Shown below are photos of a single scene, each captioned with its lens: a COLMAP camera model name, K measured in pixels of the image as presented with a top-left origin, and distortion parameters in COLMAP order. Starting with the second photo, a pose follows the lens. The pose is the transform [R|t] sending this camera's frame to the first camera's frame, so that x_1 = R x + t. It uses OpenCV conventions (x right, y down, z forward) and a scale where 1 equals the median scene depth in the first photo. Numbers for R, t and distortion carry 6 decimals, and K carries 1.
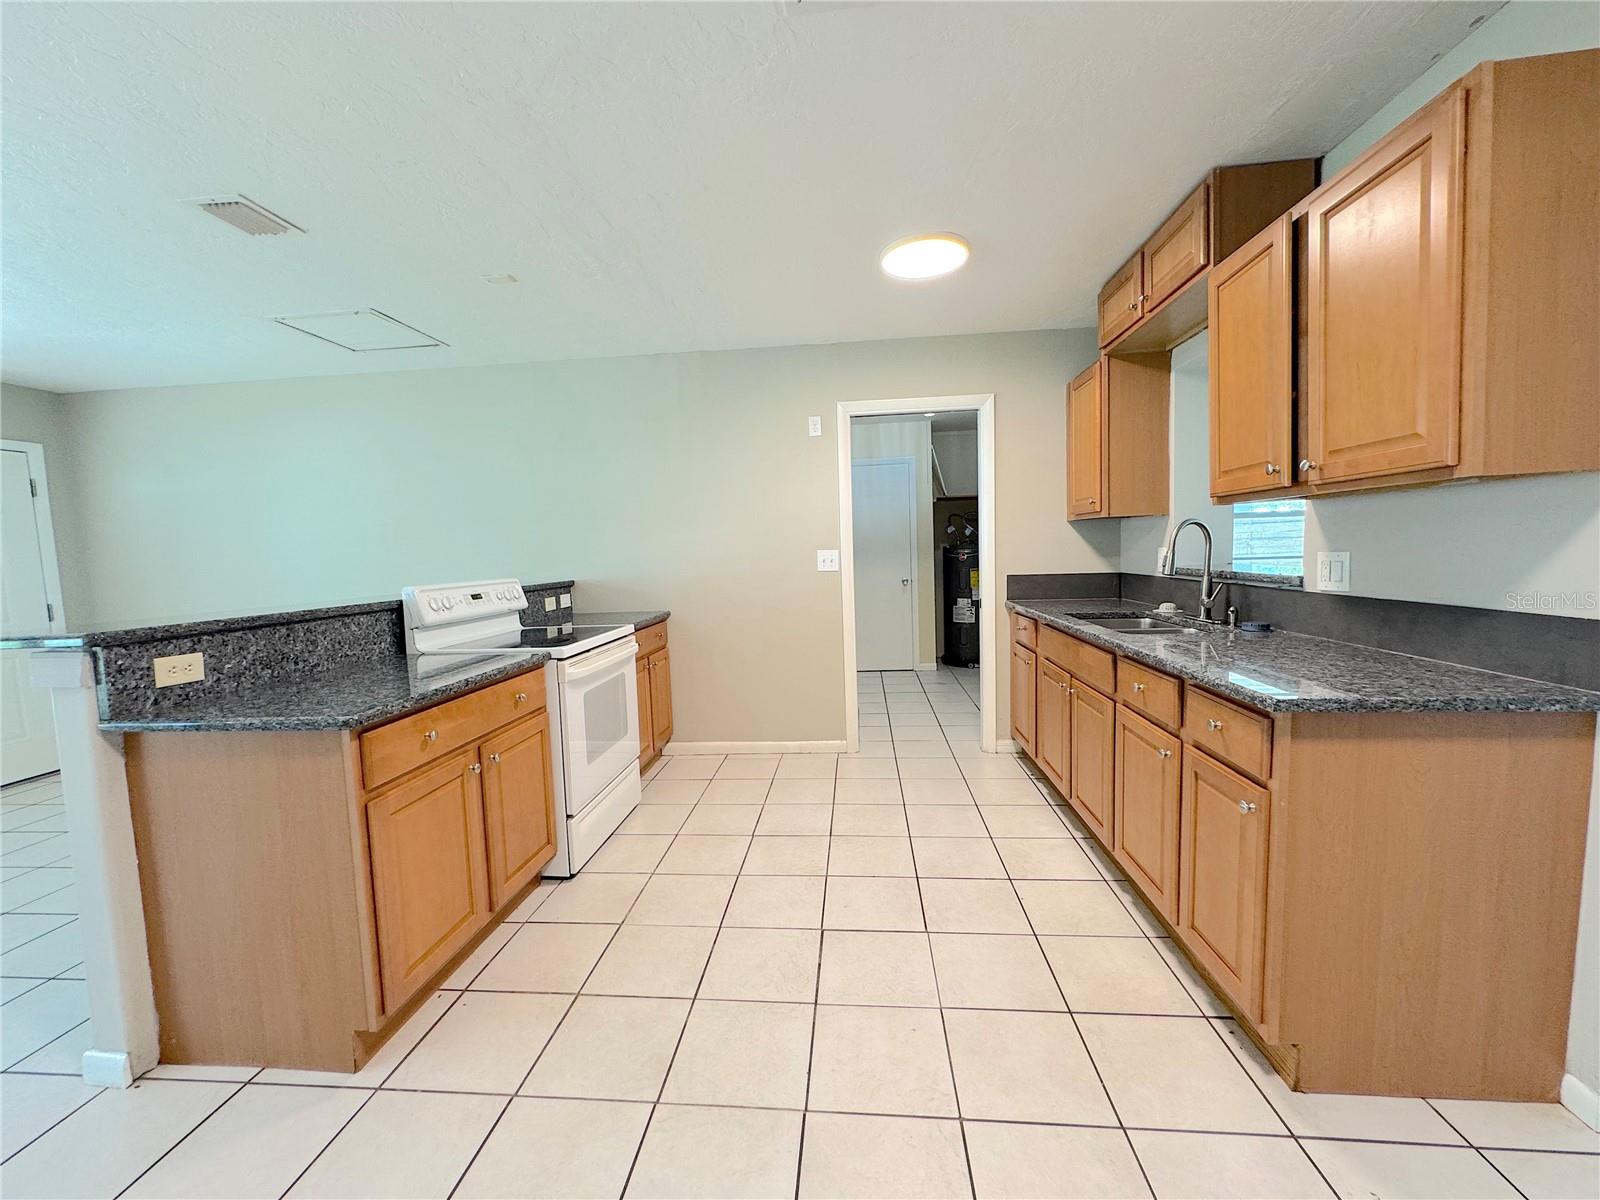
lens RADIAL K [[641.2, 0, 796.4], [0, 641.2, 598.9], [0, 0, 1]] dist [0.000778, -0.000267]
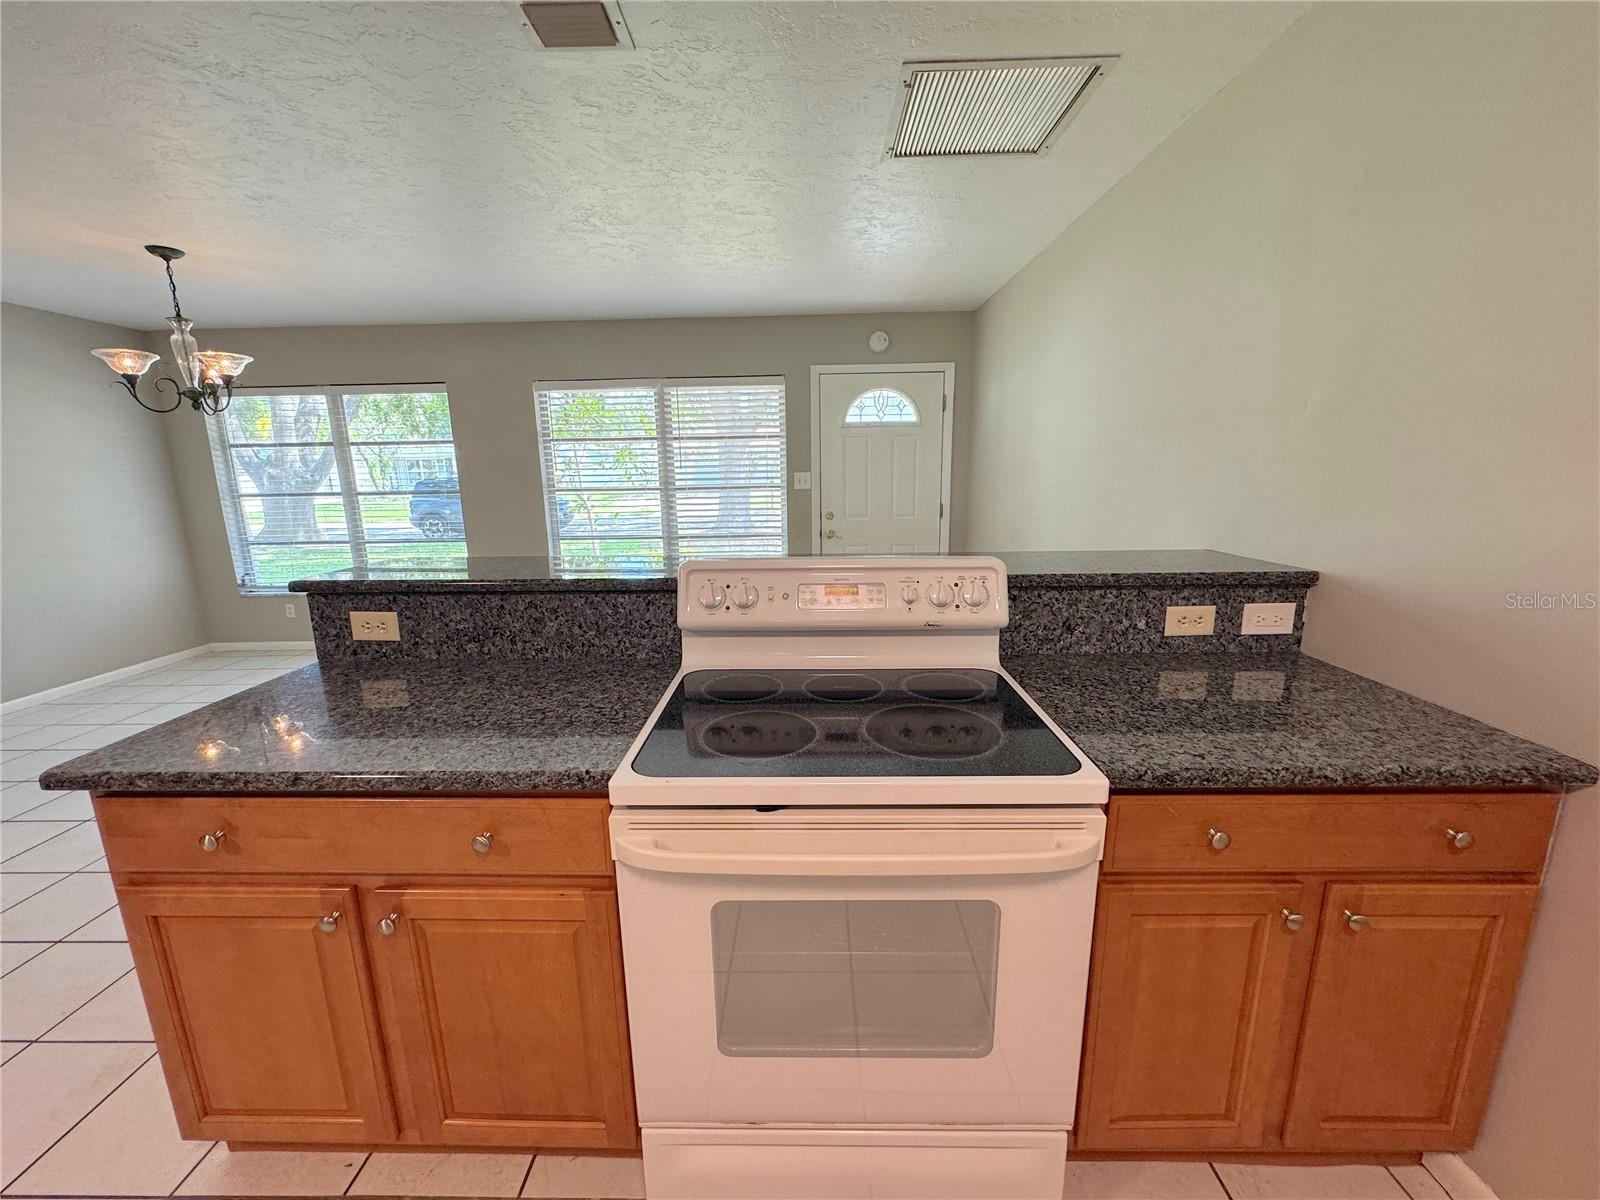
lens RADIAL K [[641.2, 0, 796.9], [0, 641.2, 604.5], [0, 0, 1]] dist [0.000778, -0.000267]
pose [[0.075462, 0.245714, -0.966401, 0.011067], [-0.065687, 0.968284, 0.241064, -0.172579], [0.994983, 0.045288, 0.089208, 1.359579]]
